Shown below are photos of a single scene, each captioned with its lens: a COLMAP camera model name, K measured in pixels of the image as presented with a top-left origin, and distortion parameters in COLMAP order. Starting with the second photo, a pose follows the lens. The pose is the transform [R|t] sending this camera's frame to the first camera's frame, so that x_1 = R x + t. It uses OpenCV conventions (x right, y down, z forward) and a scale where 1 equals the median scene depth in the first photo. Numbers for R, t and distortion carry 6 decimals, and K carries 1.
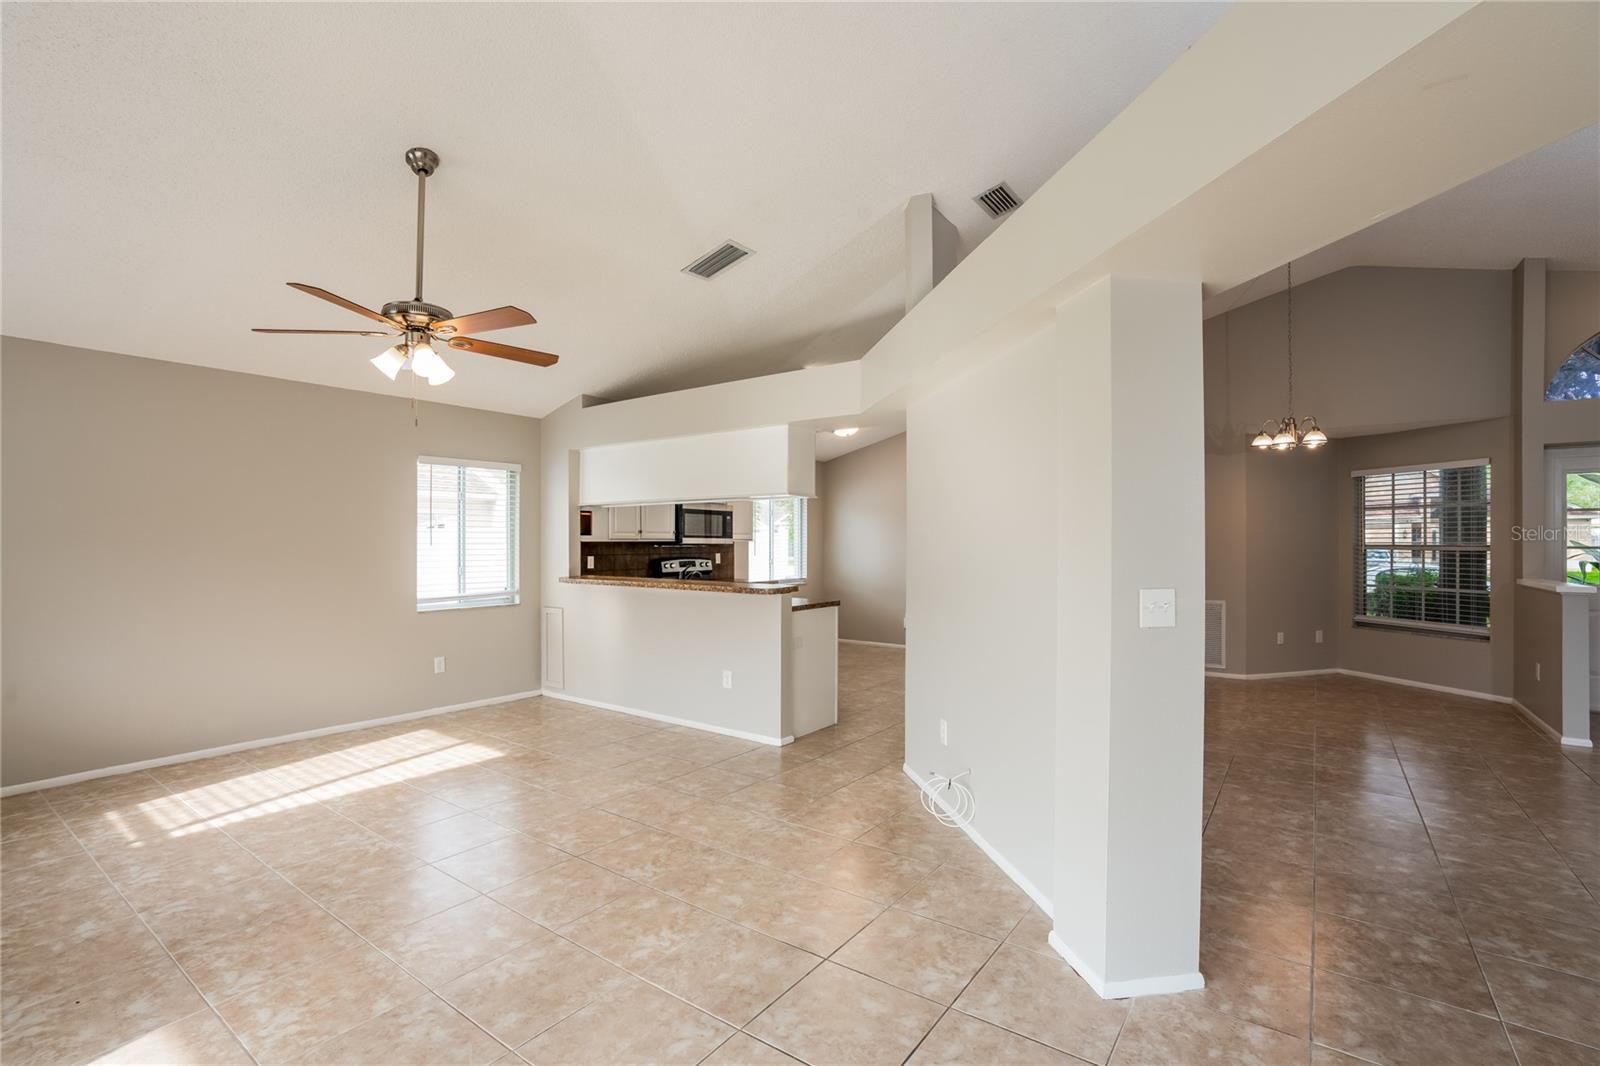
lens RADIAL K [[737.3, 0, 767.6], [0, 737.3, 546.7], [0, 0, 1]] dist [-0.056319, 0.019752]
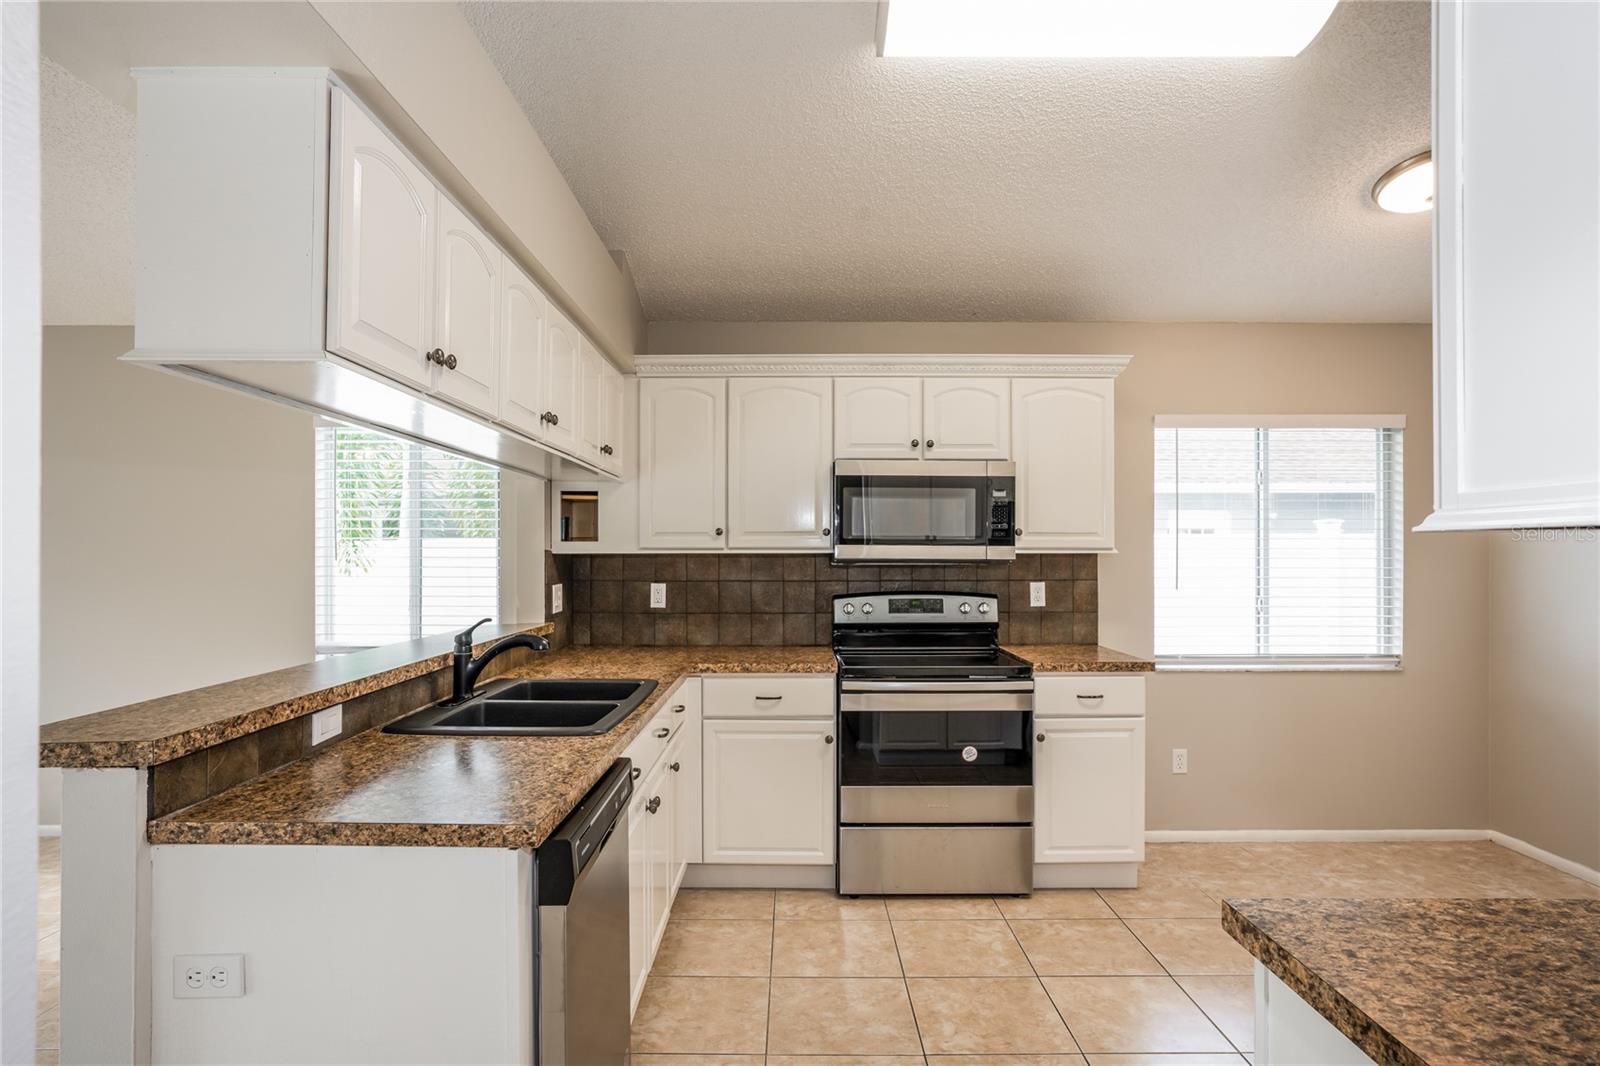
lens RADIAL K [[868.5, 0, 804.8], [0, 868.5, 545.5], [0, 0, 1]] dist [-0.034997, 0.000151]
pose [[0.619538, -0.004000, -0.784957, 0.283312], [-0.005551, 0.999940, -0.009477, -0.007380], [0.784947, 0.010229, 0.619478, 0.734274]]
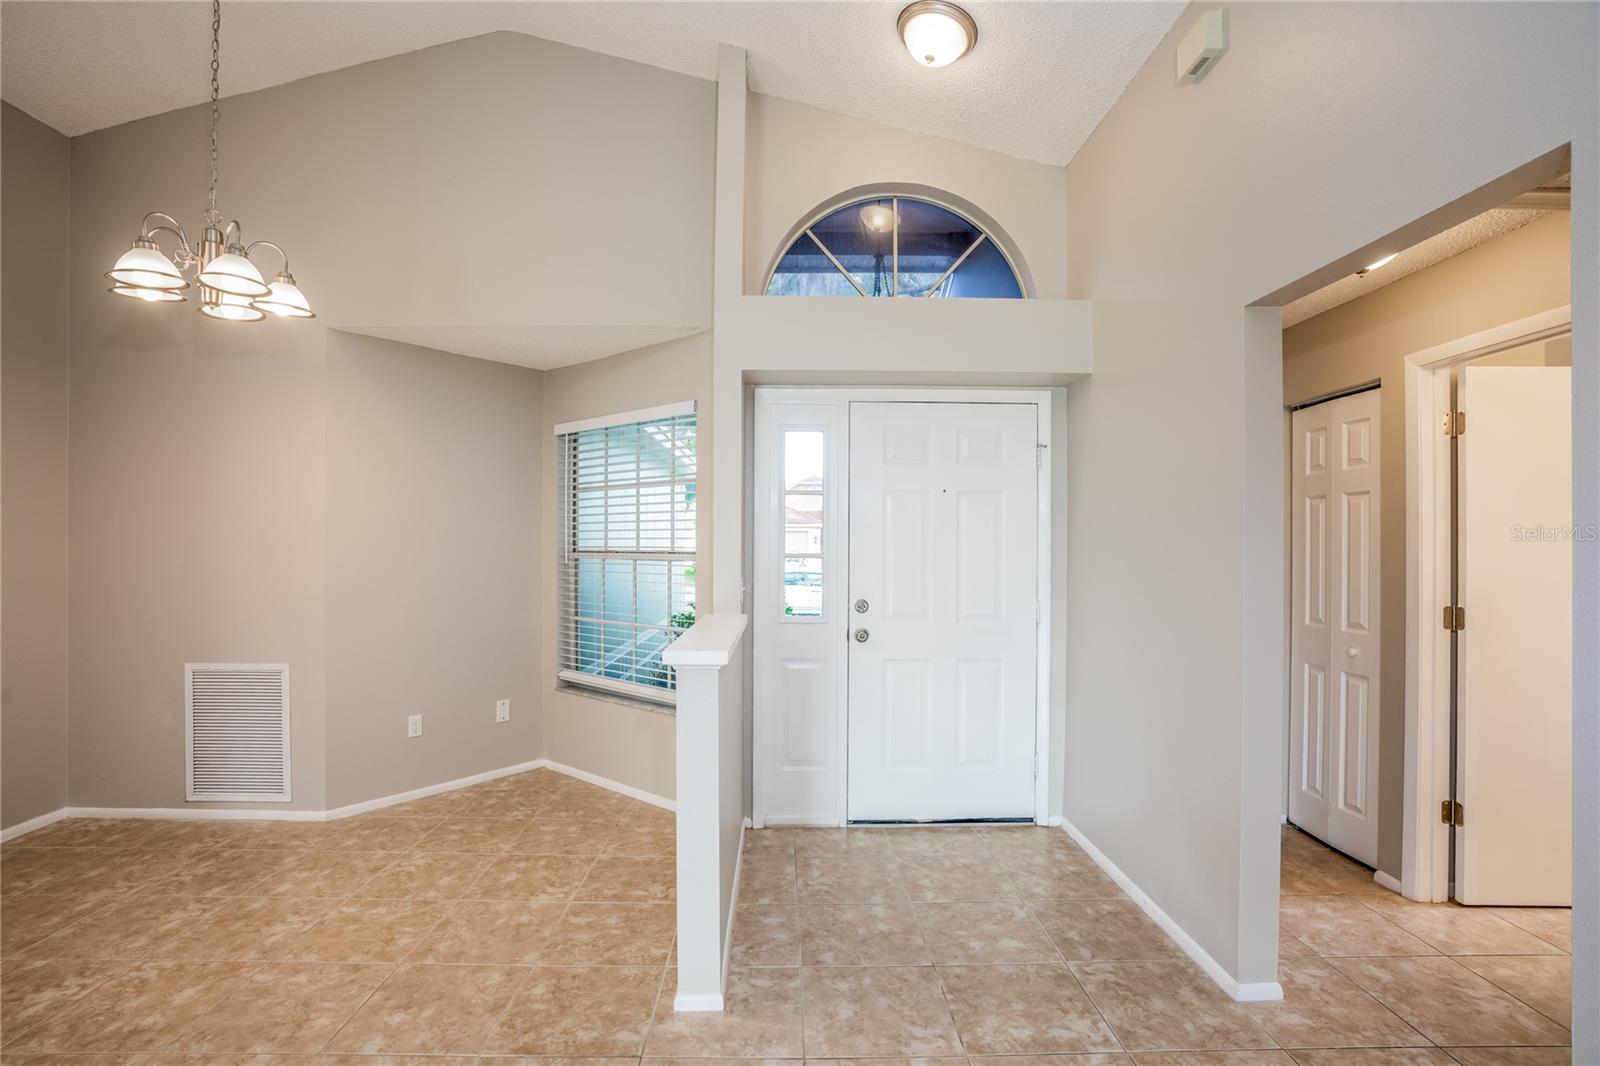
lens RADIAL K [[737.3, 0, 808.1], [0, 737.3, 543.1], [0, 0, 1]] dist [-0.056319, 0.019752]
pose [[0.793741, 0.006607, 0.608220, 0.648943], [-0.002160, 0.999965, -0.008045, -0.003904], [-0.608252, 0.005072, 0.793728, 0.419366]]
